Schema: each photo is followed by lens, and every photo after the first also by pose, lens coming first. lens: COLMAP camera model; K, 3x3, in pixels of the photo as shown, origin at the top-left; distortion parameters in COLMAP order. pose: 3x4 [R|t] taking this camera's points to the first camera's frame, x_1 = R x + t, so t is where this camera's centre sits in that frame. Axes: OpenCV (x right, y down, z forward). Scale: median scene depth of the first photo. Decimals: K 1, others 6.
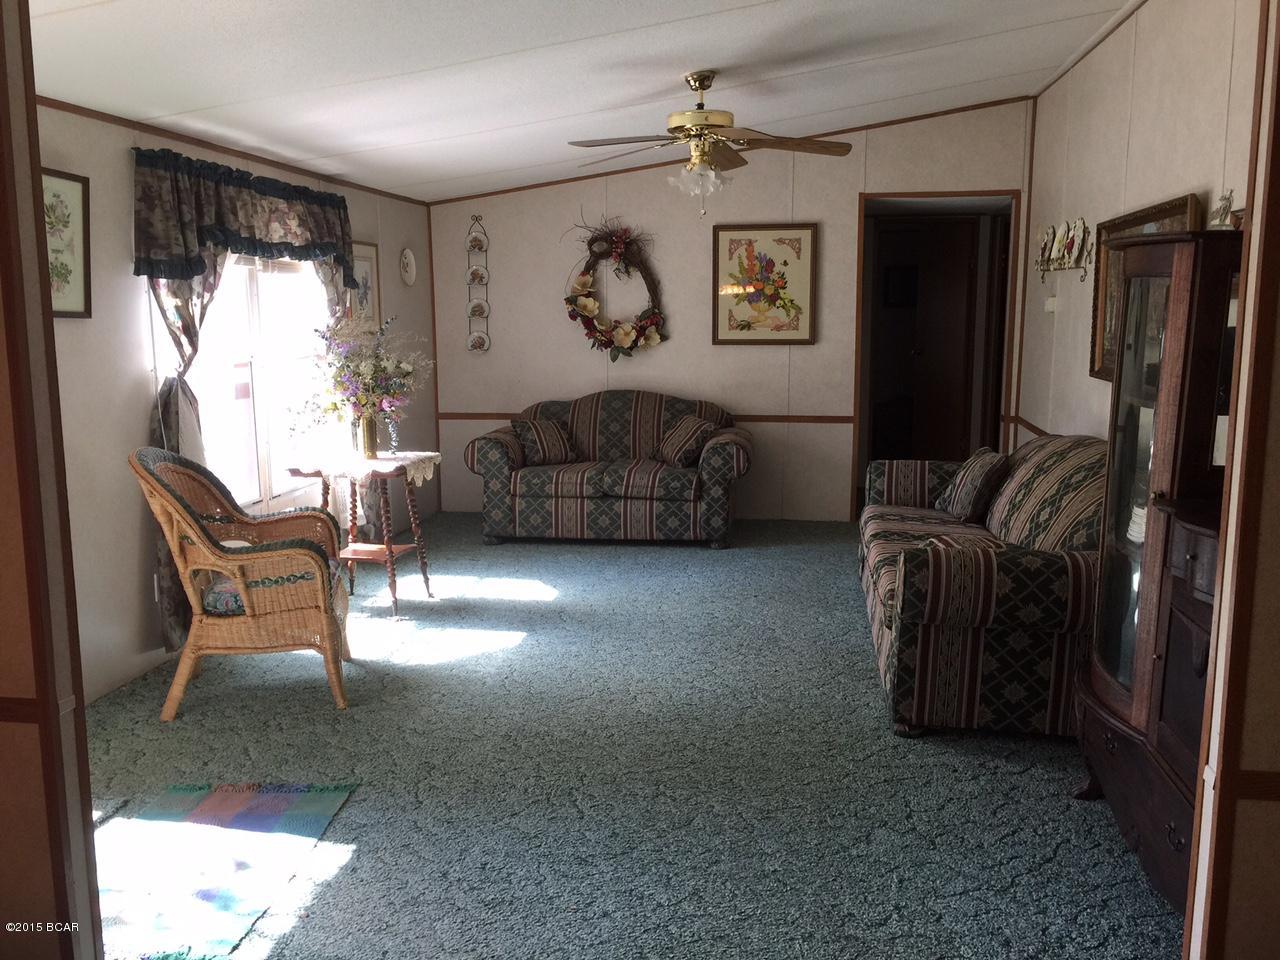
lens RADIAL K [[1099.4, 0, 636.6], [0, 1099.4, 475.7], [0, 0, 1]] dist [0.087527, -0.151569]
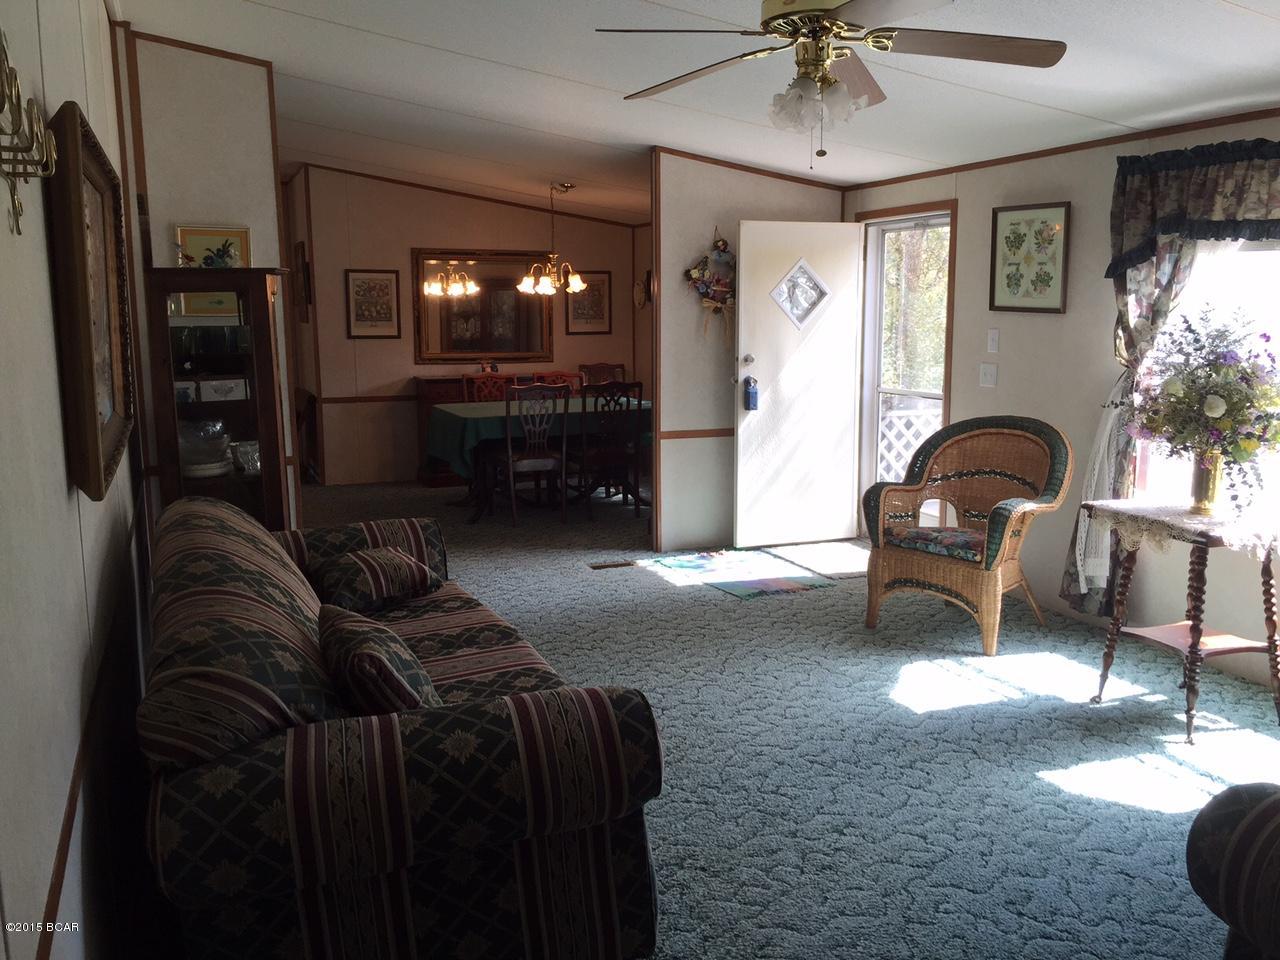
lens RADIAL K [[1099.4, 0, 636.6], [0, 1099.4, 475.7], [0, 0, 1]] dist [0.087527, -0.151569]
pose [[-0.857816, 0.079039, -0.507843, 0.539967], [-0.074656, 0.958462, 0.275275, -0.257752], [0.508506, 0.274048, -0.816284, 1.711272]]
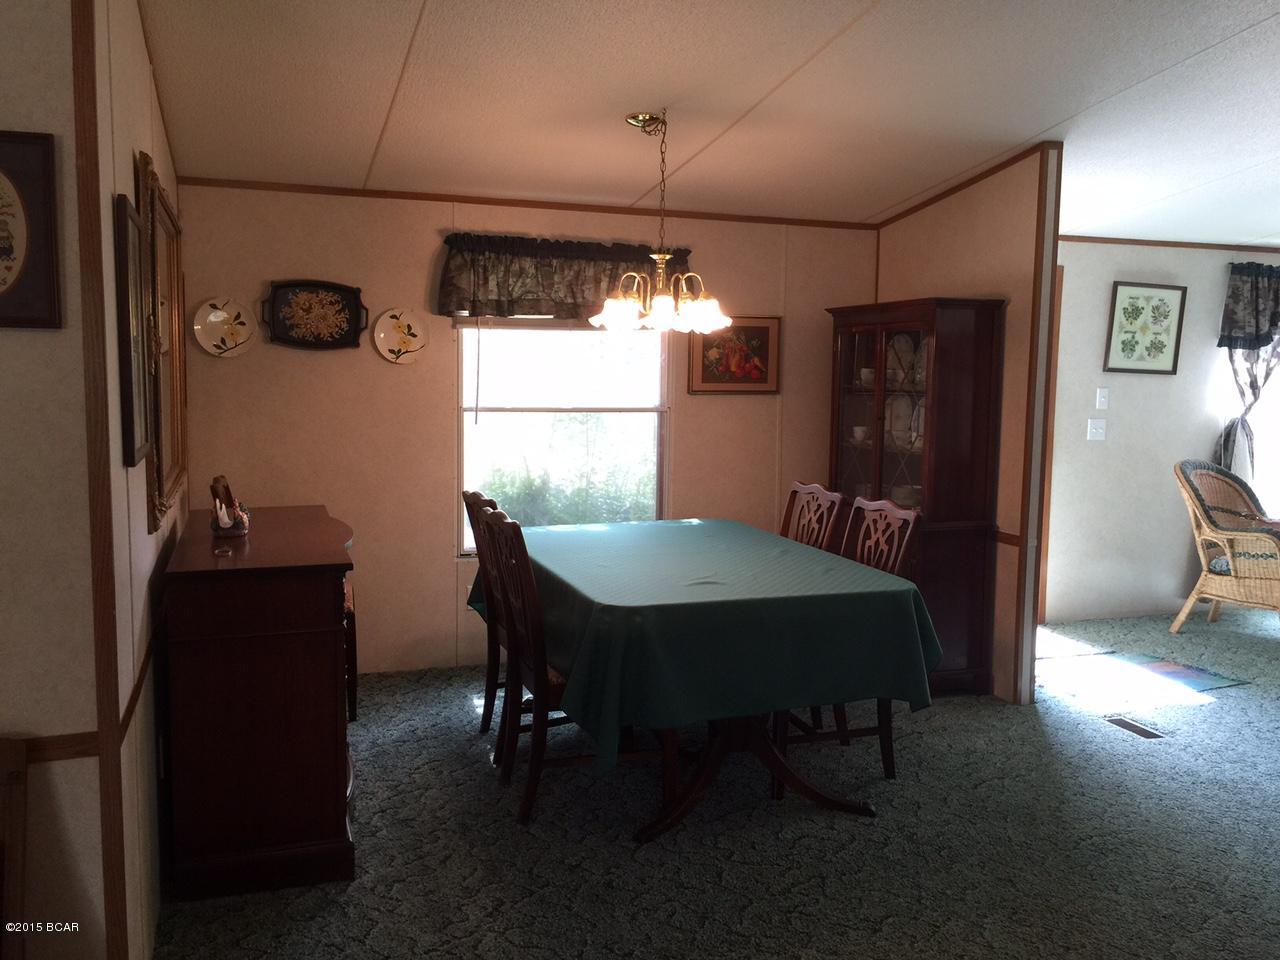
lens RADIAL K [[1099.4, 0, 636.6], [0, 1099.4, 475.7], [0, 0, 1]] dist [0.087527, -0.151569]
pose [[0.467344, 0.097579, -0.878674, 0.513655], [-0.145496, 0.988827, 0.032426, 0.055560], [0.872021, 0.112689, 0.476320, -0.372966]]
